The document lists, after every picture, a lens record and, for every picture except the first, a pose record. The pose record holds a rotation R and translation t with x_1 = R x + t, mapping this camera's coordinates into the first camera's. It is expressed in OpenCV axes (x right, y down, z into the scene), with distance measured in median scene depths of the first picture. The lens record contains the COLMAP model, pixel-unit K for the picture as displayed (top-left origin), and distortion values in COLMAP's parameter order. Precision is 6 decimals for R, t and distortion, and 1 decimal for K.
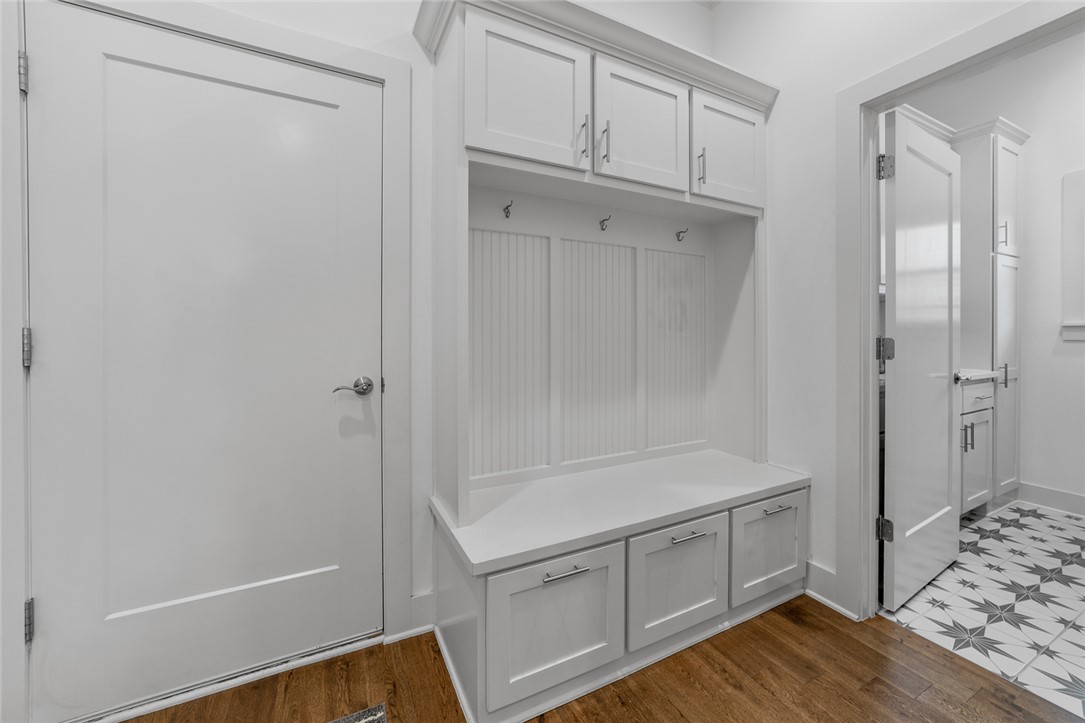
lens RADIAL K [[420.6, 0, 542.3], [0, 420.6, 334.5], [0, 0, 1]] dist [-0.011641, 0.000101]
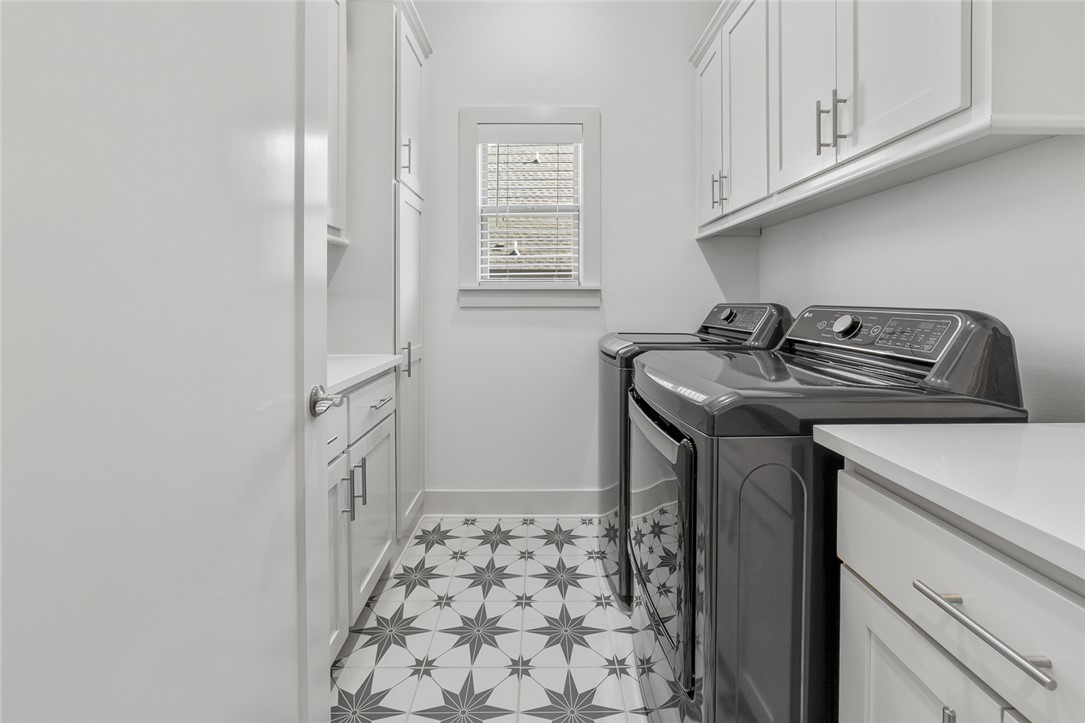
lens RADIAL K [[448.9, 0, 541.4], [0, 448.9, 303.1], [0, 0, 1]] dist [0.000819, 0.000117]
pose [[0.448092, -0.005433, 0.893971, 0.539942], [0.002685, 0.999985, 0.004732, 0.002143], [-0.893983, 0.000280, 0.448100, 0.459910]]
